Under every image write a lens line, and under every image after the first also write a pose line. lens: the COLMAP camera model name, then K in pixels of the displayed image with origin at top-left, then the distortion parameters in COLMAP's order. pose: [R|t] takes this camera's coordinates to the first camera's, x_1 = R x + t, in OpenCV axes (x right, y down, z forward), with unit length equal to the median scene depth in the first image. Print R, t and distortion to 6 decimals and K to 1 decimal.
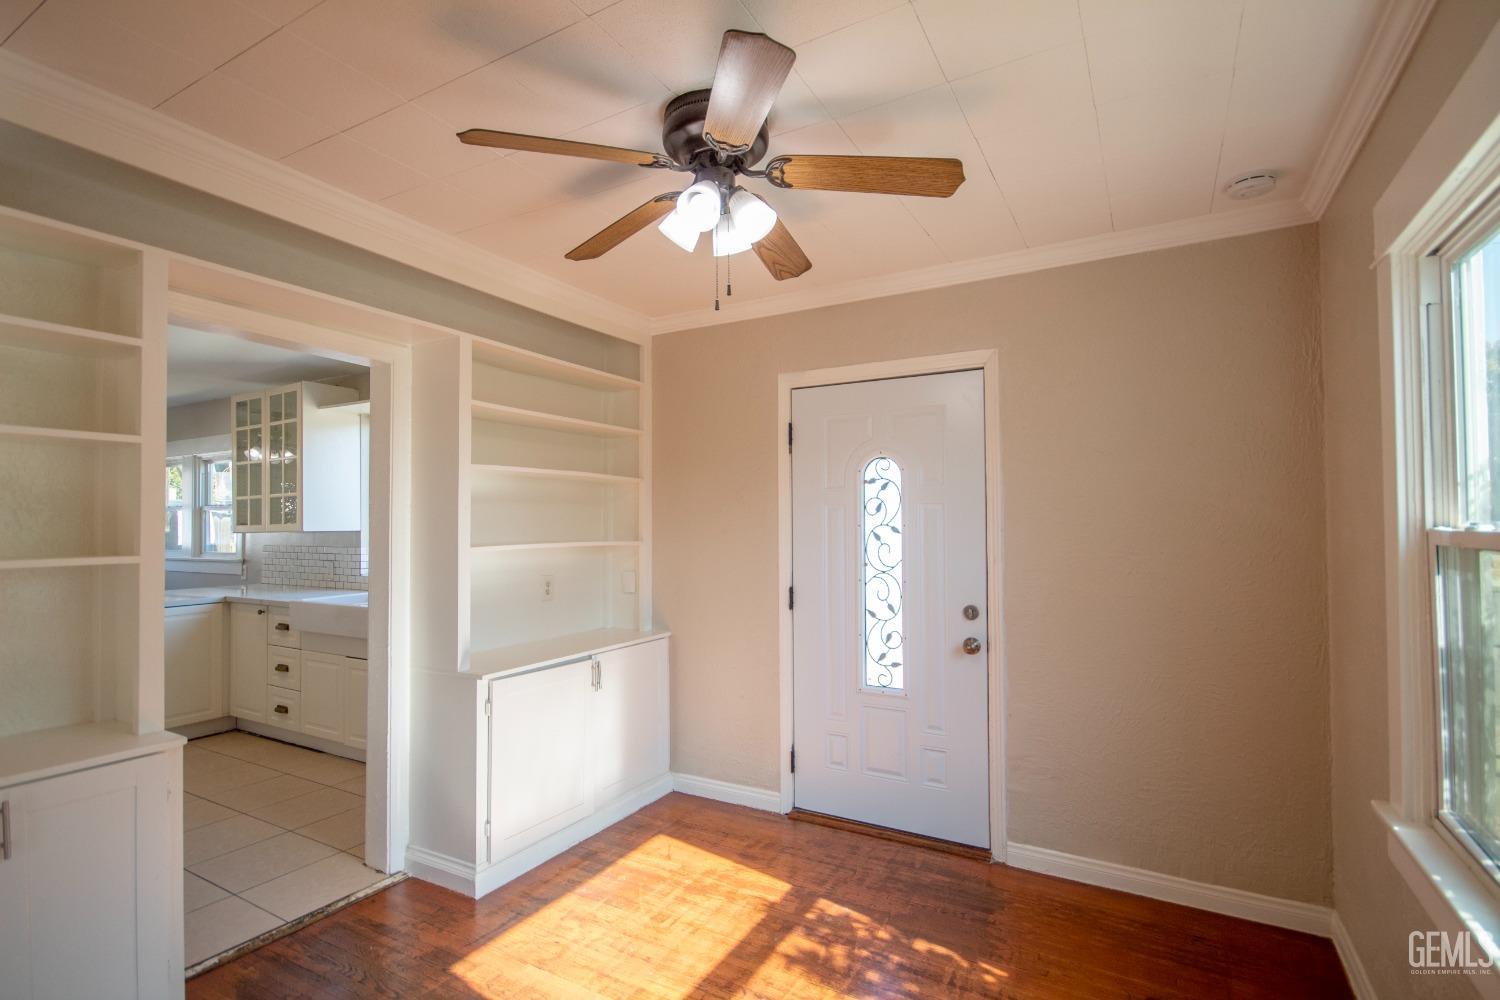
lens RADIAL K [[704.0, 0, 771.1], [0, 704.0, 511.2], [0, 0, 1]] dist [0.010193, -0.008752]
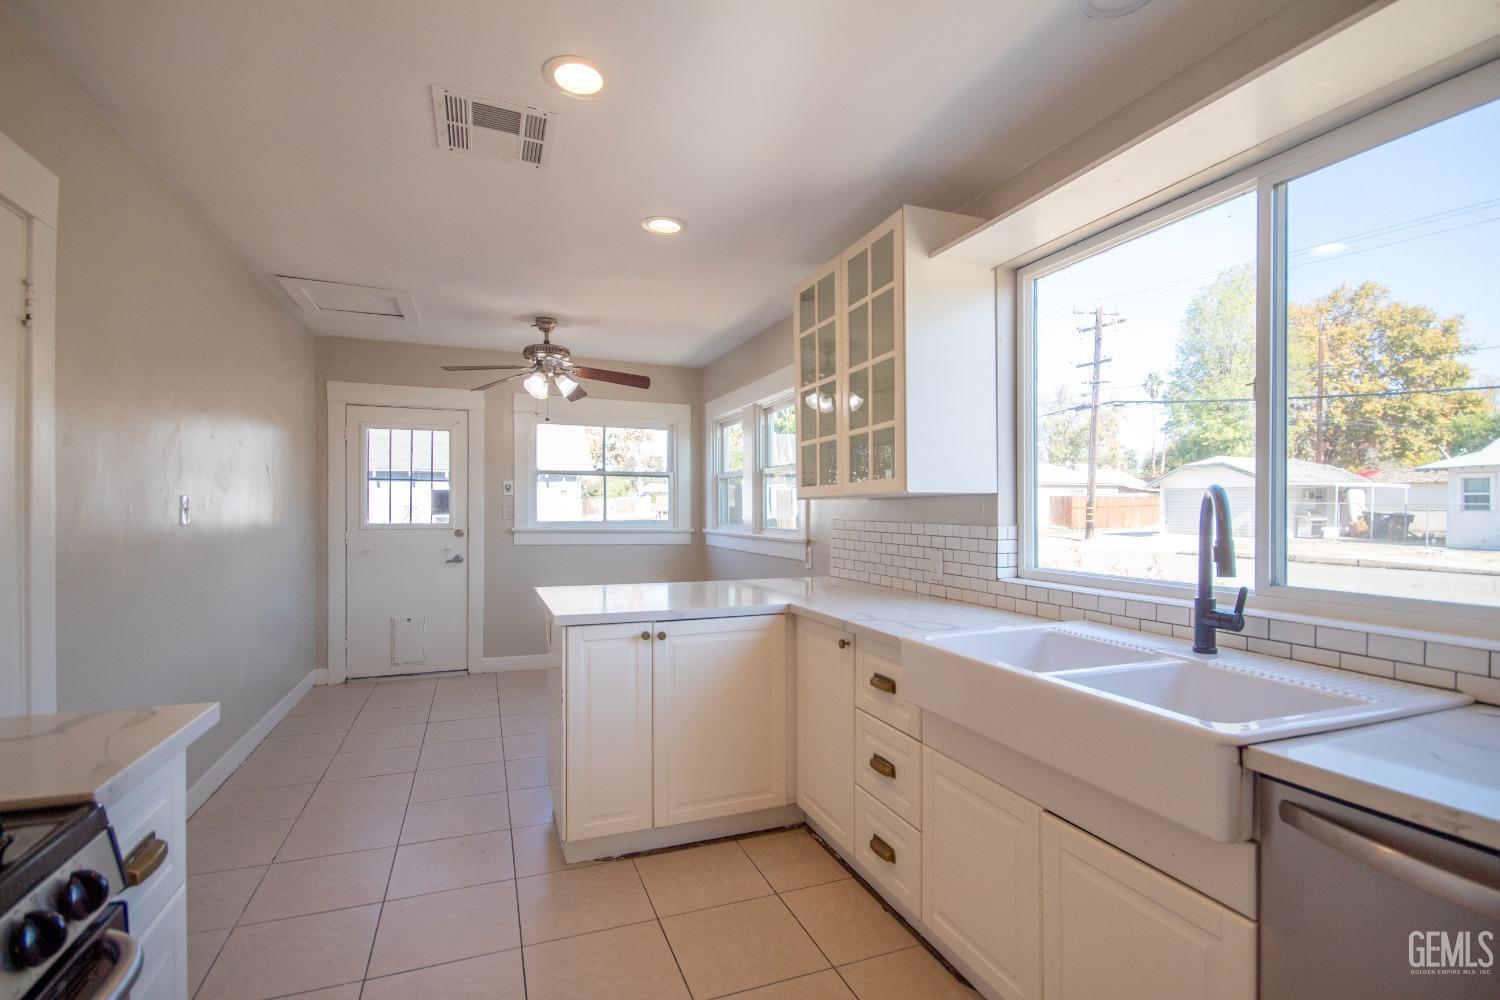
lens RADIAL K [[704.0, 0, 755.0], [0, 704.0, 510.5], [0, 0, 1]] dist [0.010193, -0.008752]
pose [[0.766169, 0.008451, -0.642583, -0.356587], [0.005016, 0.999804, 0.019130, 0.027188], [0.642619, -0.017880, 0.765977, 0.454704]]
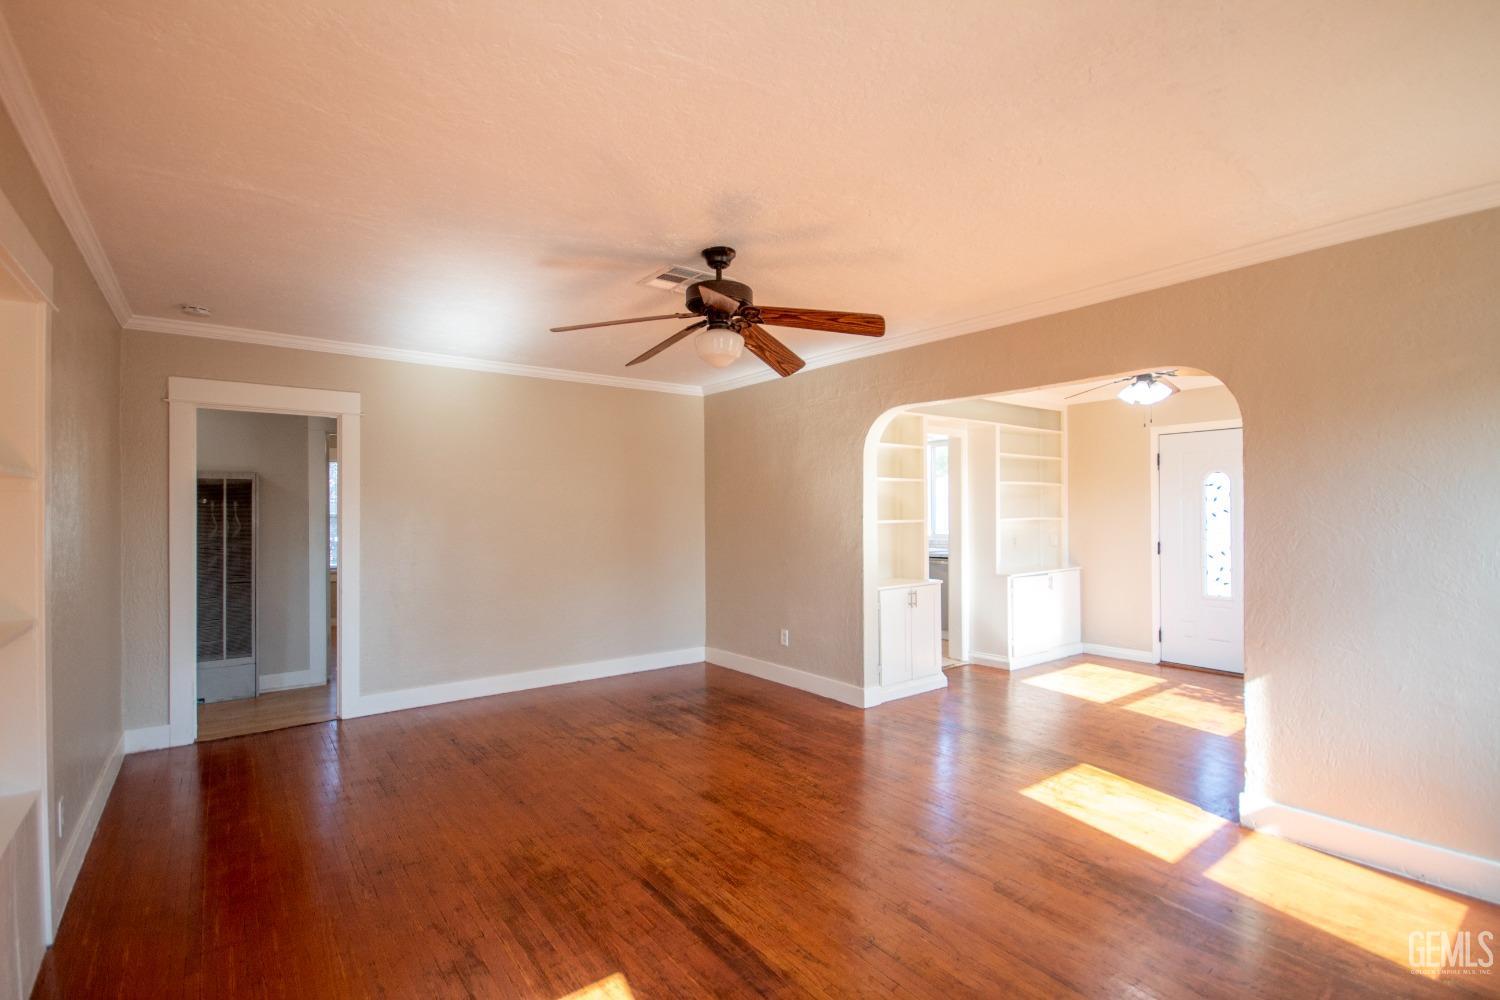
lens RADIAL K [[704.0, 0, 756.2], [0, 704.0, 500.6], [0, 0, 1]] dist [0.010193, -0.008752]
pose [[0.918999, -0.005431, -0.394222, -0.280747], [0.008749, 0.999940, 0.006621, -0.029855], [0.394162, -0.009534, 0.918991, -1.483886]]
